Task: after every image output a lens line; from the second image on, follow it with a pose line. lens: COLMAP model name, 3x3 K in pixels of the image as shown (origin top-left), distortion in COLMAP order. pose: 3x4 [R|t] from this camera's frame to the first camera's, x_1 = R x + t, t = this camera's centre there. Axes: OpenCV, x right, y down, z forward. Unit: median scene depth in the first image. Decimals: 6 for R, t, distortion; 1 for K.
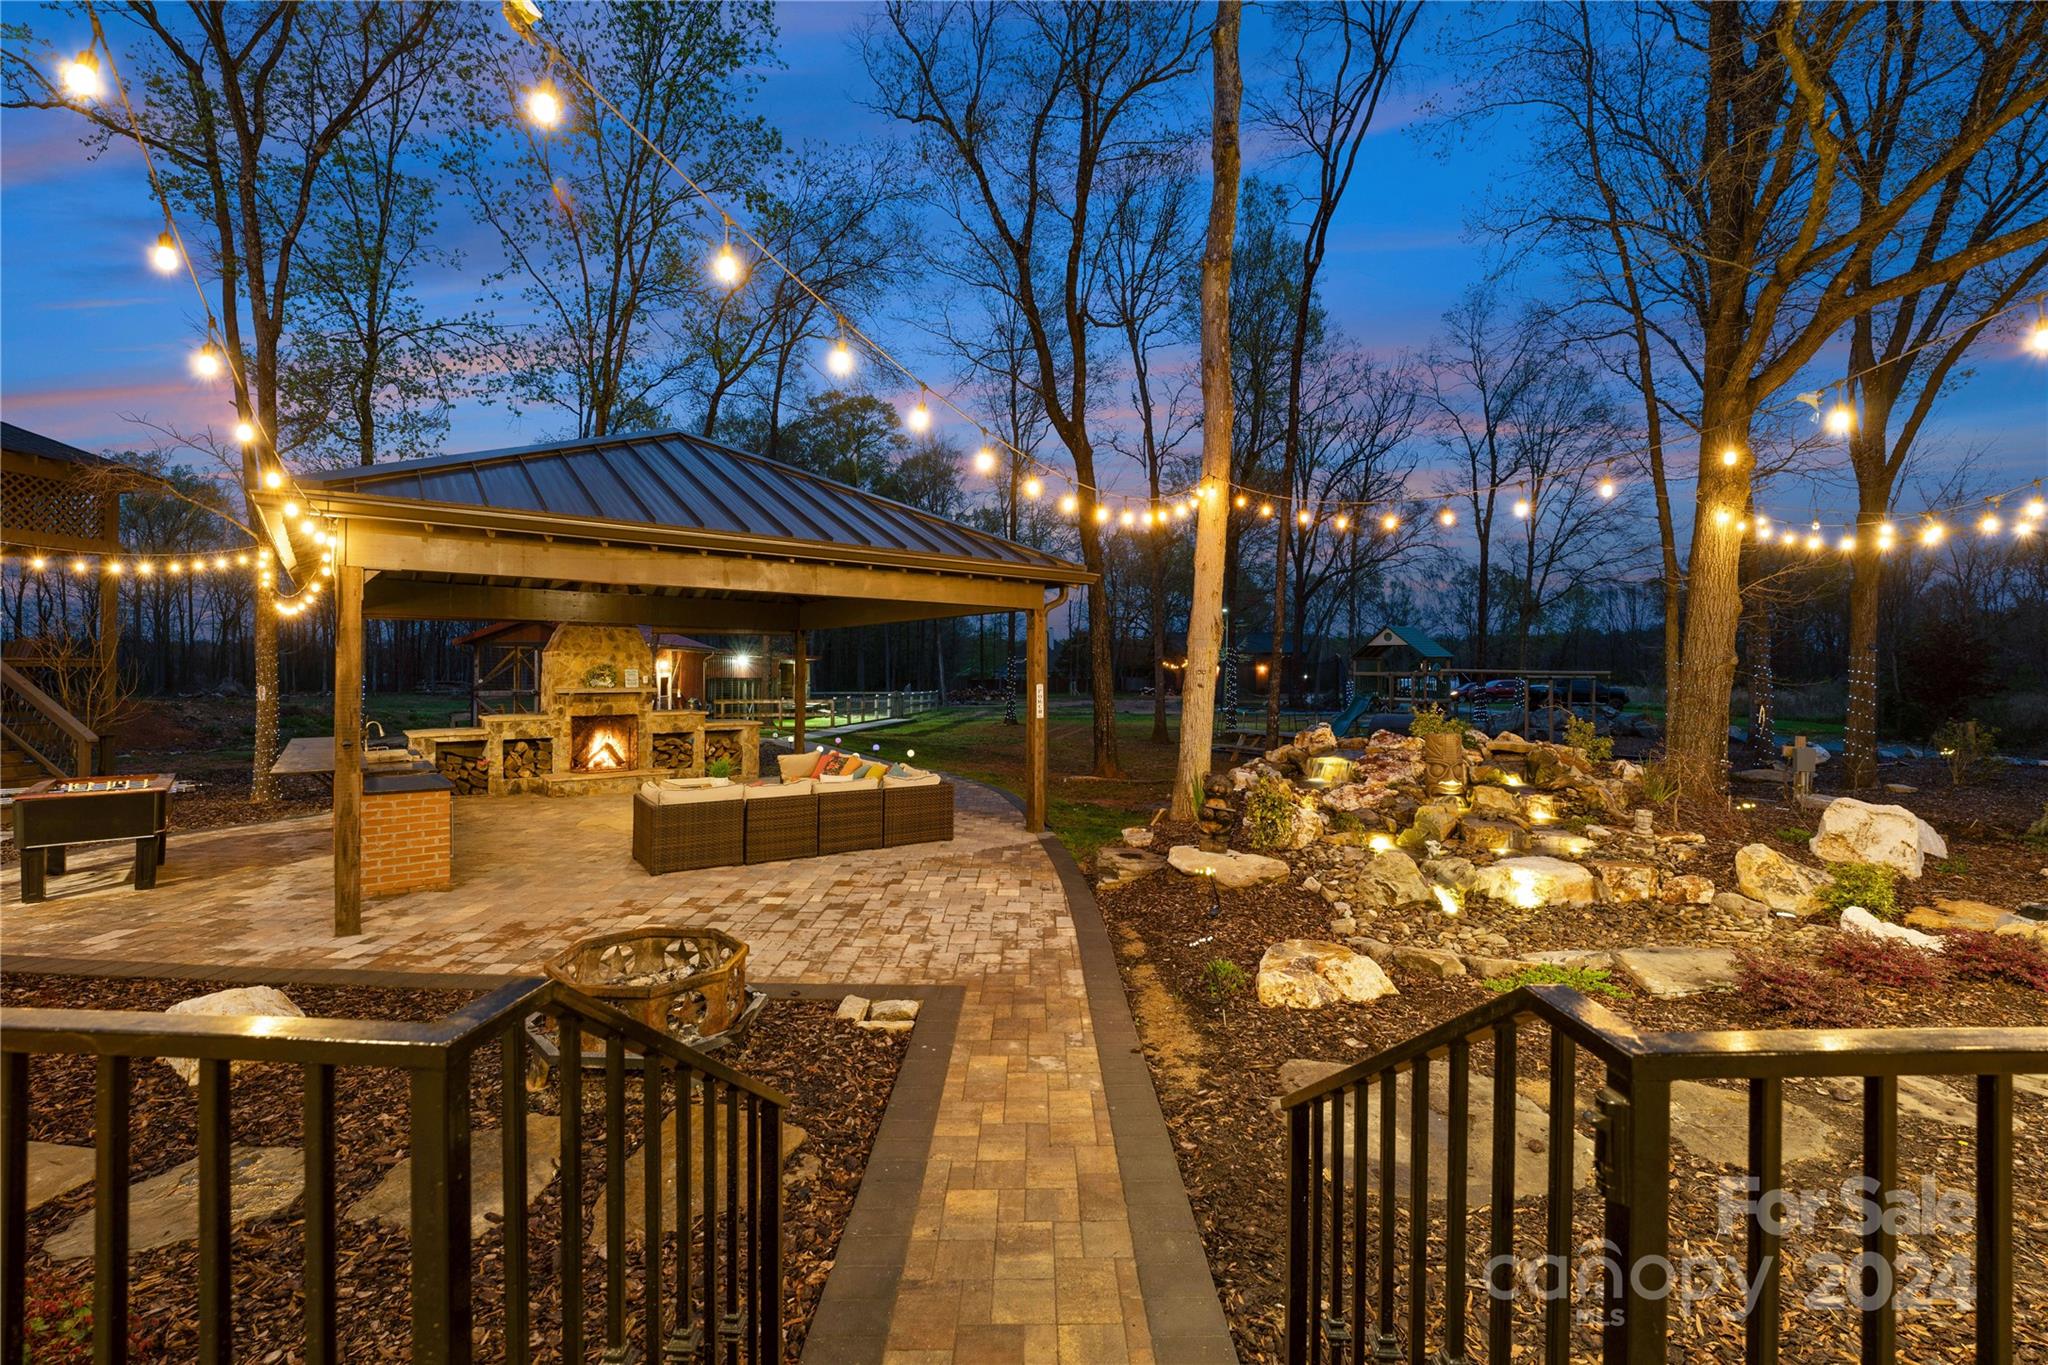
lens RADIAL K [[807.1, 0, 1007.1], [0, 807.1, 682.0], [0, 0, 1]] dist [-0.000179, 0.000978]
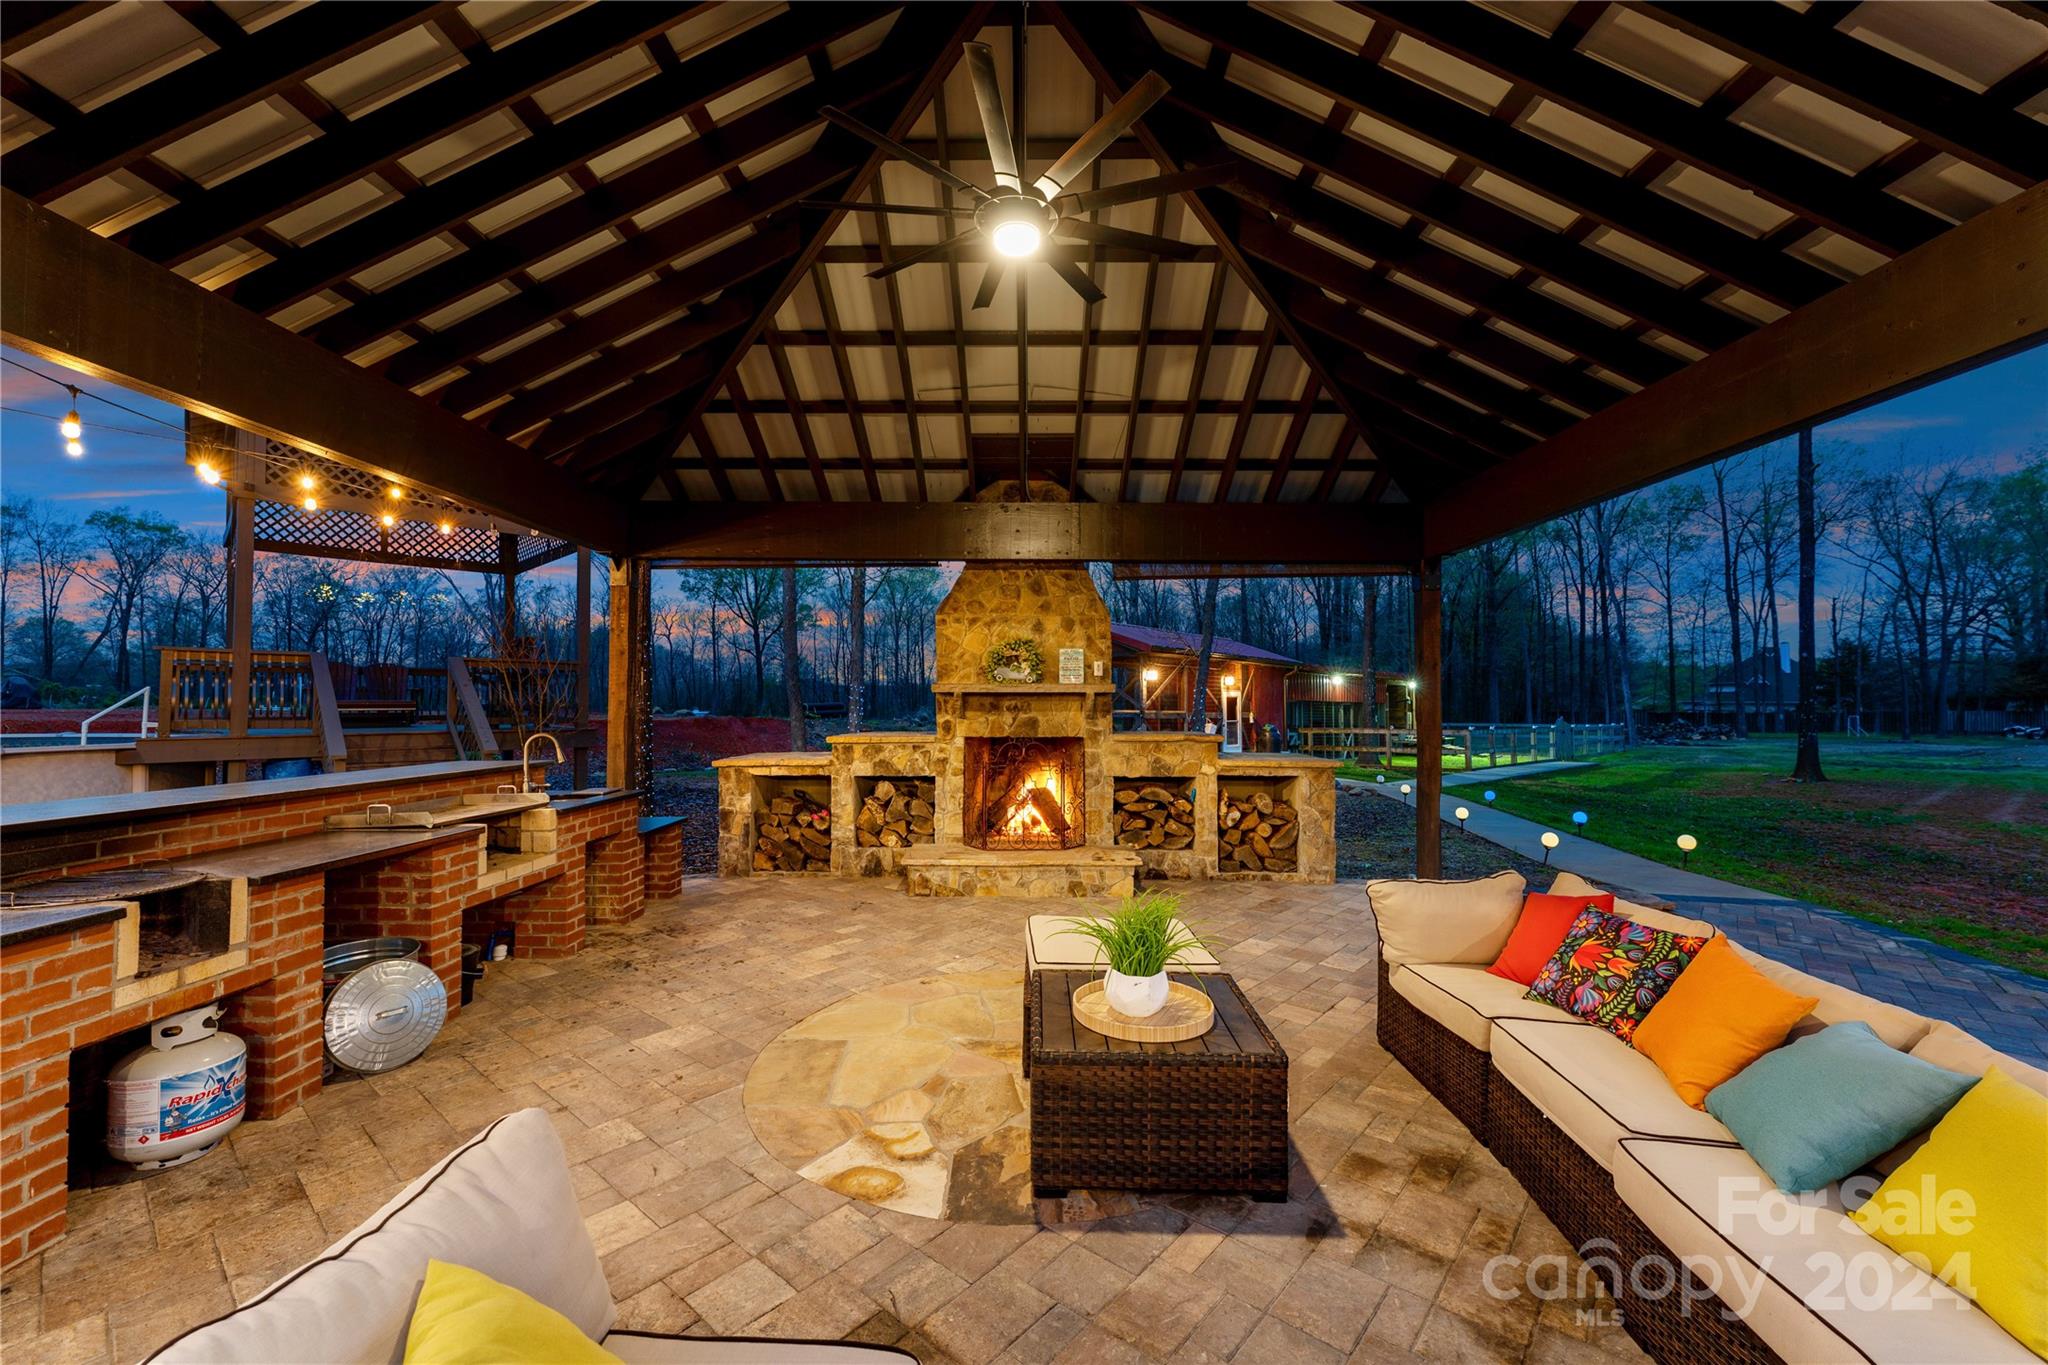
lens RADIAL K [[807.1, 0, 1020.9], [0, 807.1, 681.2], [0, 0, 1]] dist [-0.000179, 0.000978]
pose [[0.762497, -0.022015, -0.646617, -0.159916], [-0.005399, 0.999170, -0.040385, 0.025488], [0.646969, 0.034284, 0.761745, 0.588413]]
